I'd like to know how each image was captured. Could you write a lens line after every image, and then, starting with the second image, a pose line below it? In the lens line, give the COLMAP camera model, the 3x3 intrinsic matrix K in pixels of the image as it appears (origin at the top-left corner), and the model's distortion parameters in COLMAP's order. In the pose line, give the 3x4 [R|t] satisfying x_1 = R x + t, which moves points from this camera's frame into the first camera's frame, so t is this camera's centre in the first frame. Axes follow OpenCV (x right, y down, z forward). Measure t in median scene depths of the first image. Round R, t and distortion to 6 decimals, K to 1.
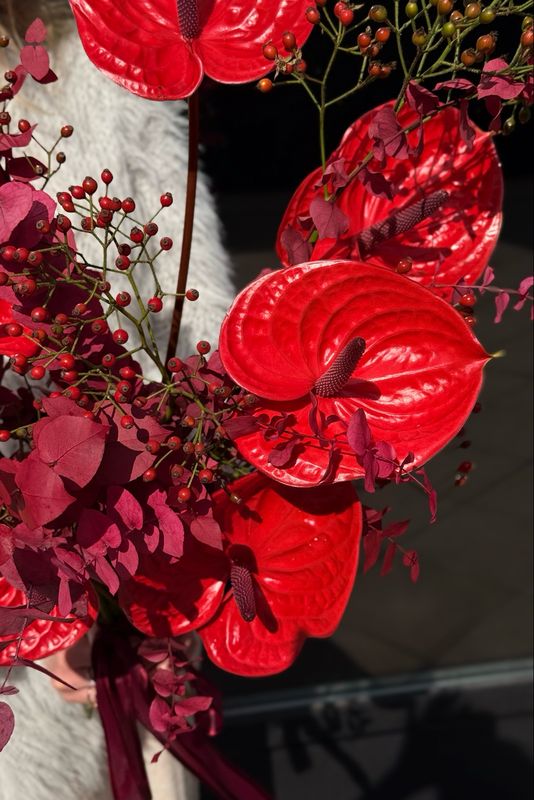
lens RADIAL K [[1128.9, 0, 246.6], [0, 1128.9, 400.1], [0, 0, 1]] dist [0.178596, 0.009858]
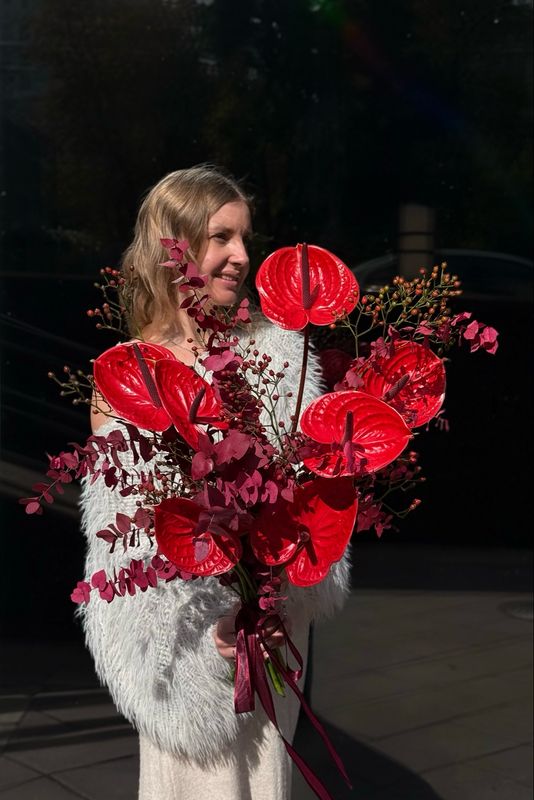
lens RADIAL K [[1128.9, 0, 246.6], [0, 1128.9, 400.1], [0, 0, 1]] dist [0.178596, 0.009858]
pose [[0.976684, 0.062797, -0.205291, 0.348744], [-0.122339, 0.948603, -0.291866, 0.614596], [0.176411, 0.310176, 0.934168, -1.268186]]
